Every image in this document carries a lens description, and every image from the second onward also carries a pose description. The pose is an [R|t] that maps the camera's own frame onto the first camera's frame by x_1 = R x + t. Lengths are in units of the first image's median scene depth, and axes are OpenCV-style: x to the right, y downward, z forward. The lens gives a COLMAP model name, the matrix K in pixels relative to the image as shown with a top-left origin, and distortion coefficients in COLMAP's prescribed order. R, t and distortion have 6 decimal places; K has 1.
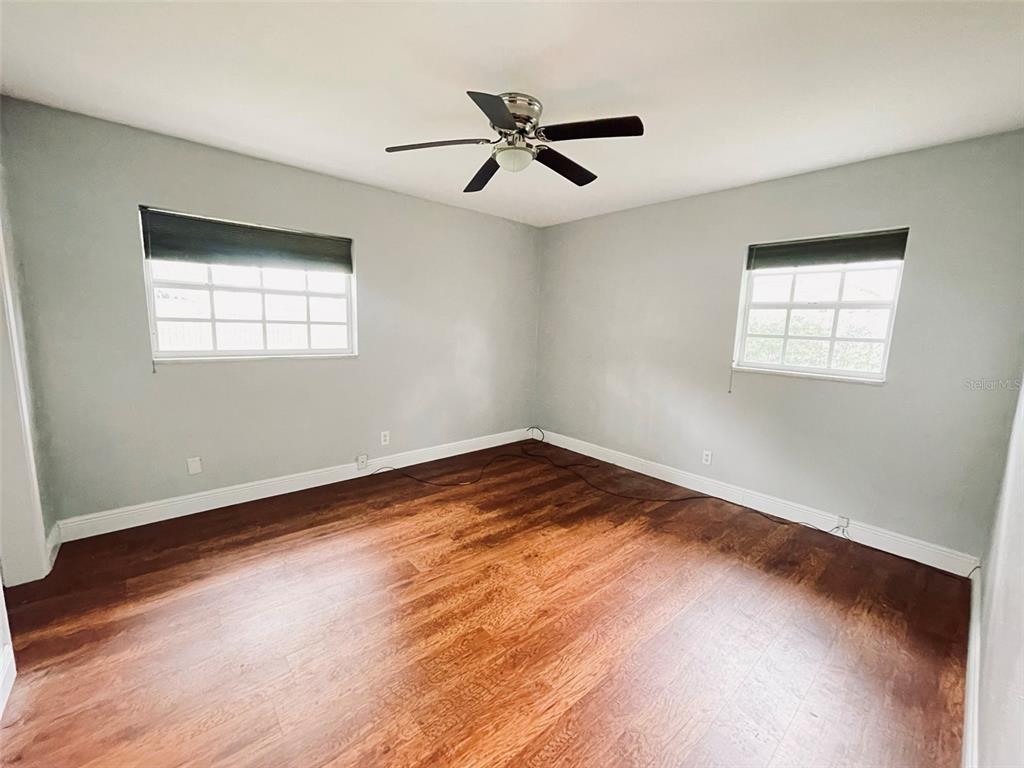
lens RADIAL K [[414.6, 0, 510.6], [0, 414.6, 383.0], [0, 0, 1]] dist [-0.001589, 0.000460]
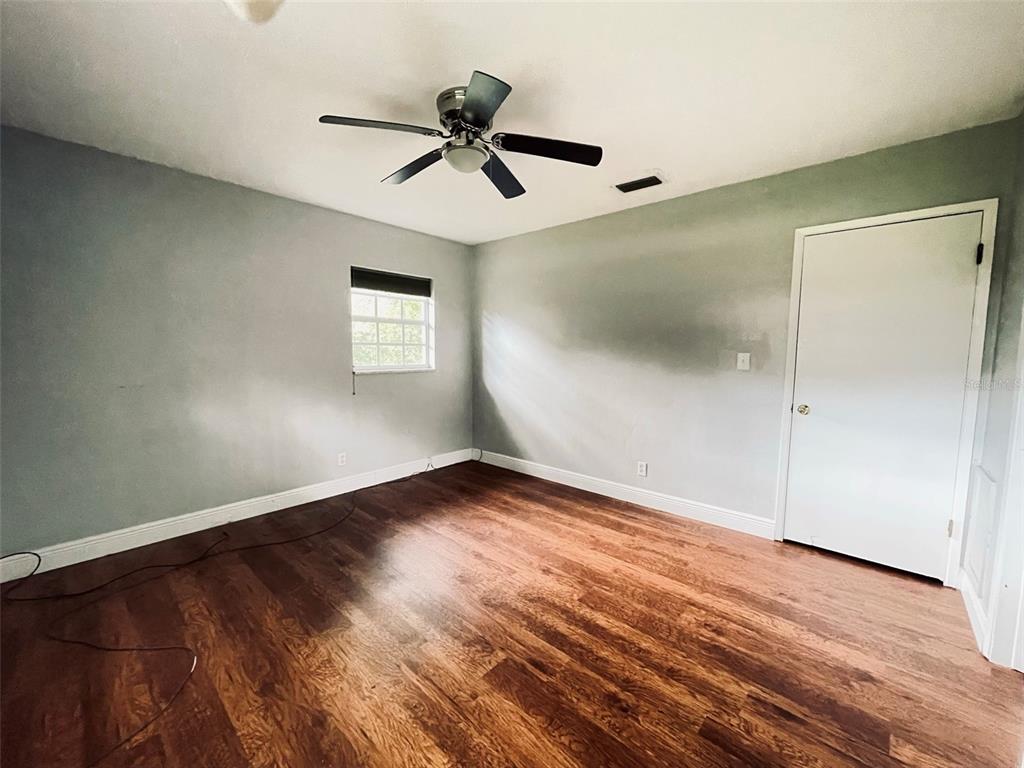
lens RADIAL K [[414.6, 0, 510.6], [0, 414.6, 383.0], [0, 0, 1]] dist [-0.001589, 0.000460]
pose [[-0.115636, -0.113935, 0.986736, -0.726639], [0.128625, 0.983318, 0.128614, -0.112166], [-0.984928, 0.141791, -0.099052, 0.790994]]
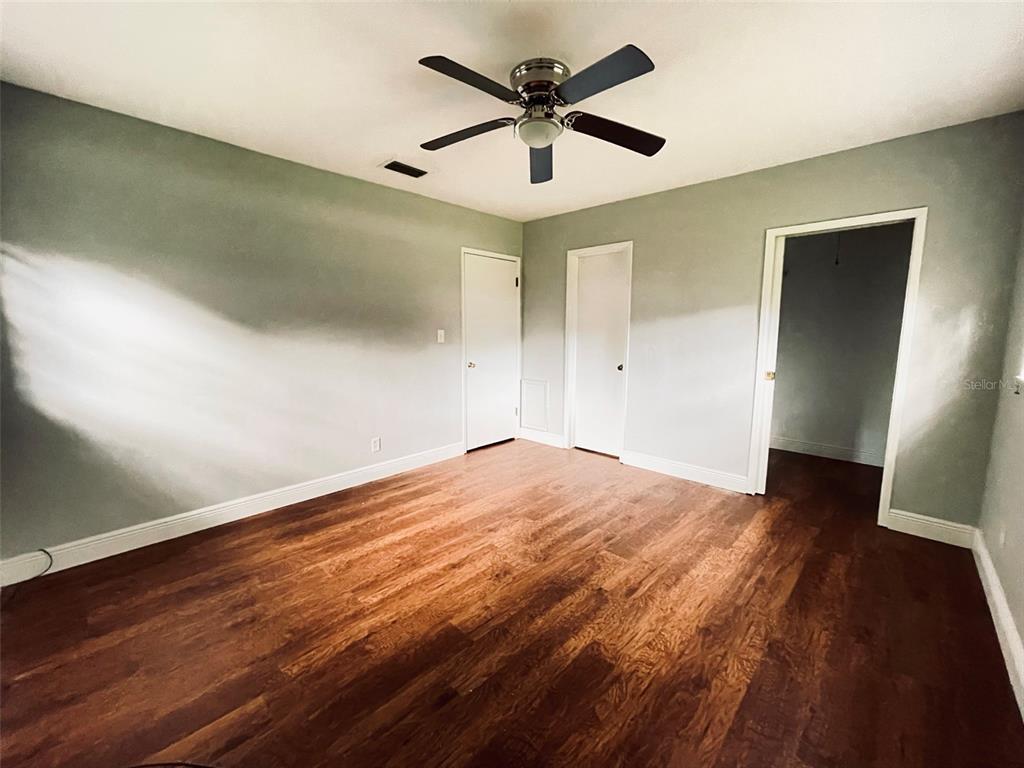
lens RADIAL K [[414.6, 0, 510.6], [0, 414.6, 383.0], [0, 0, 1]] dist [-0.001589, 0.000460]
pose [[-0.995219, -0.019287, -0.095745, 0.108848], [-0.044246, 0.962975, 0.265934, -0.185612], [0.087071, 0.268899, -0.959225, 1.499008]]
